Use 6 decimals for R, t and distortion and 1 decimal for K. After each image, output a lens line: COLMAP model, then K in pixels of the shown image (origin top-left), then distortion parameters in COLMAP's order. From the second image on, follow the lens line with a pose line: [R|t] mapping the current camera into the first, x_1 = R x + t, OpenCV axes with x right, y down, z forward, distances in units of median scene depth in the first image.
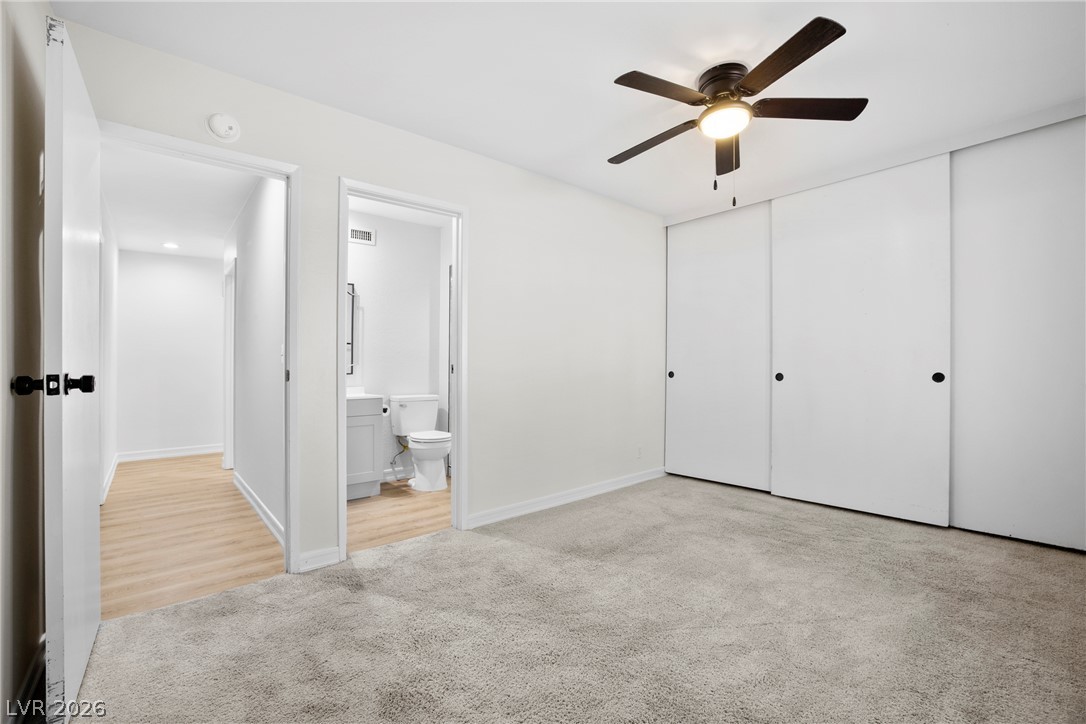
lens RADIAL K [[475.9, 0, 536.4], [0, 475.9, 359.9], [0, 0, 1]] dist [-0.046682, 0.016551]
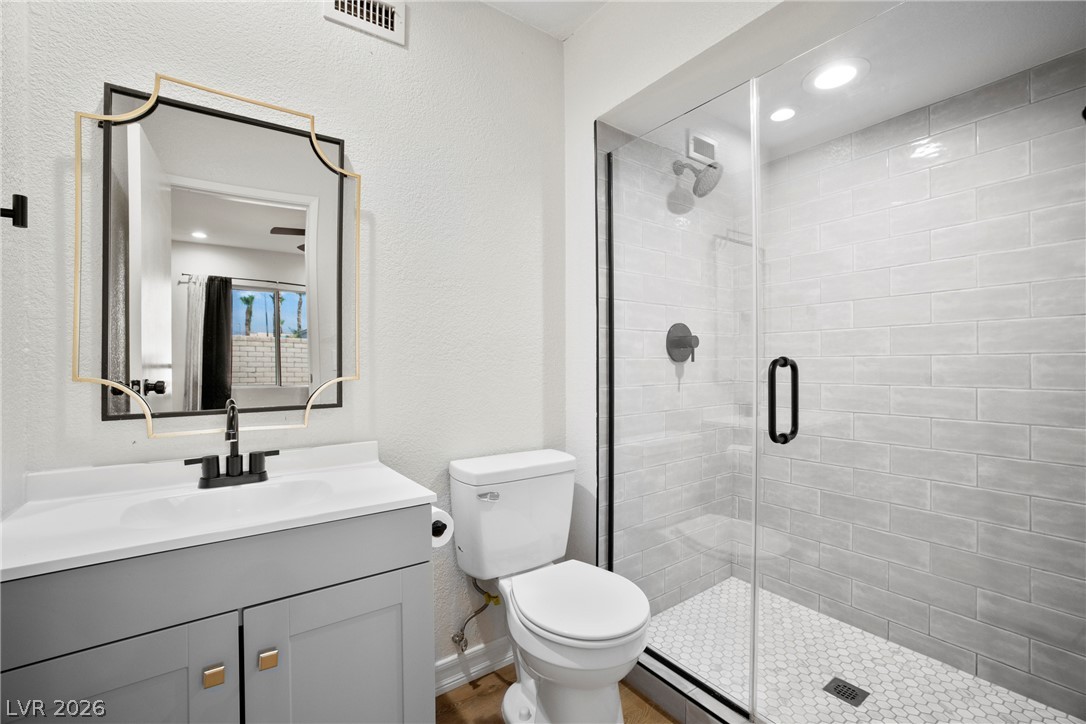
lens RADIAL K [[475.9, 0, 536.4], [0, 475.9, 359.9], [0, 0, 1]] dist [-0.046682, 0.016551]
pose [[0.995628, -0.011677, -0.092674, -0.211102], [0.011552, 0.999931, -0.001883, -0.000846], [0.092690, 0.000804, 0.995695, 0.653351]]
